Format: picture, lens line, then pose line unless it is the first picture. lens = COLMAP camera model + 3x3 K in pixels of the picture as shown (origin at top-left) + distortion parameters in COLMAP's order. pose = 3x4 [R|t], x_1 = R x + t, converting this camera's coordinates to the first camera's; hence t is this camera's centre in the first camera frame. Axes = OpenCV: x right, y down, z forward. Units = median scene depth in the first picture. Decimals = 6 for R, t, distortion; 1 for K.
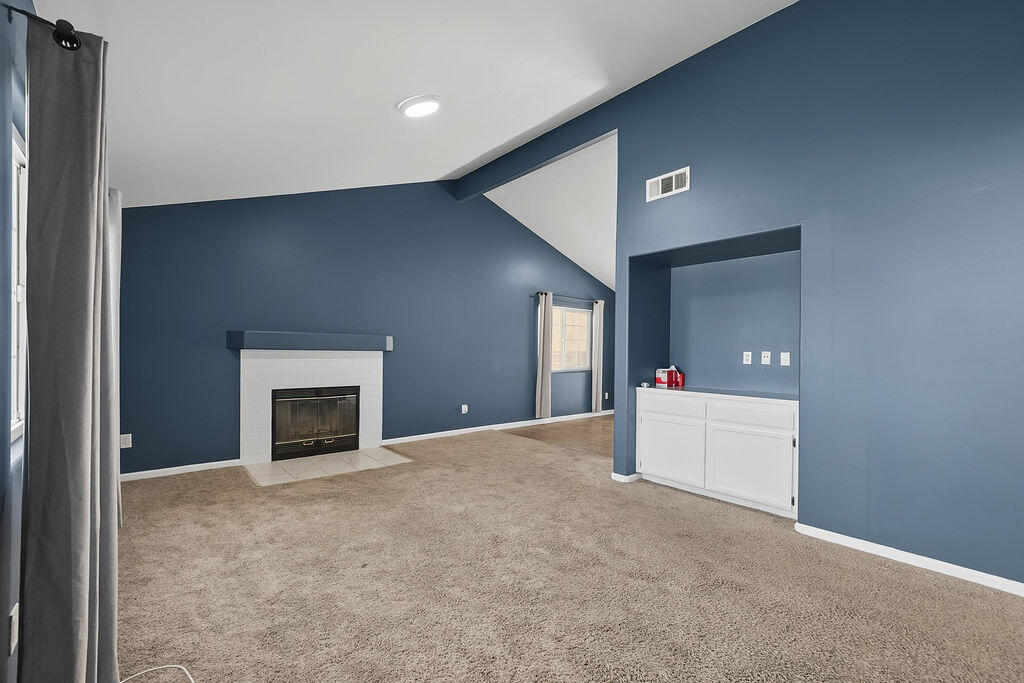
lens RADIAL K [[440.5, 0, 509.2], [0, 440.5, 353.8], [0, 0, 1]] dist [-0.011515, 0.006911]
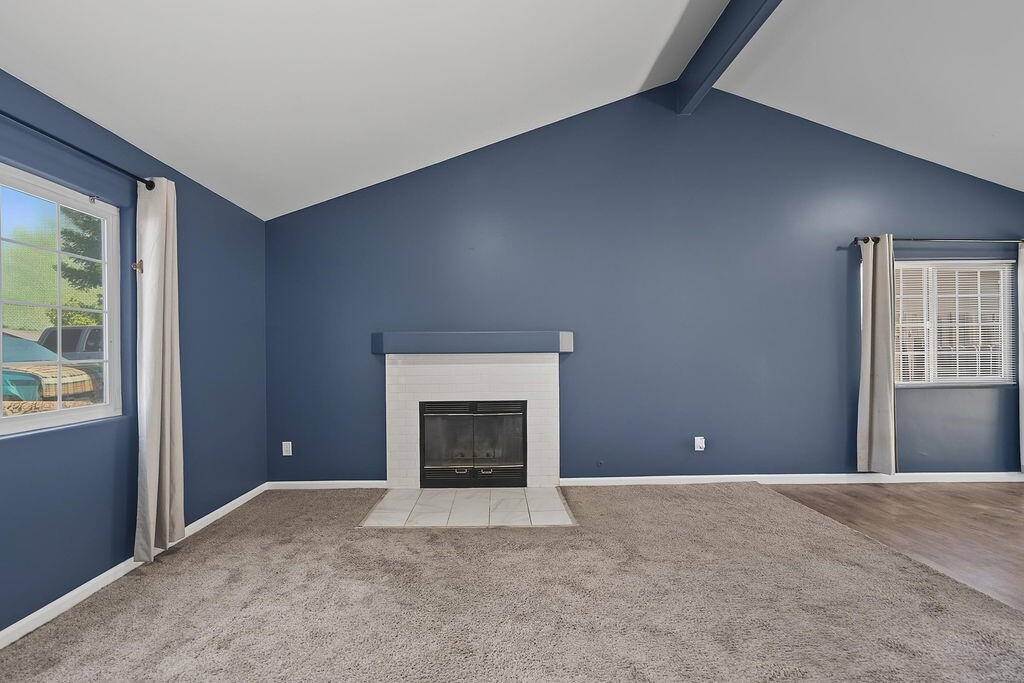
lens RADIAL K [[440.5, 0, 509.2], [0, 440.5, 353.8], [0, 0, 1]] dist [-0.011515, 0.006911]
pose [[0.760755, -0.019923, -0.648733, 0.124124], [0.014998, 0.999801, -0.013117, 0.003509], [0.648866, 0.000249, 0.760903, 0.438749]]
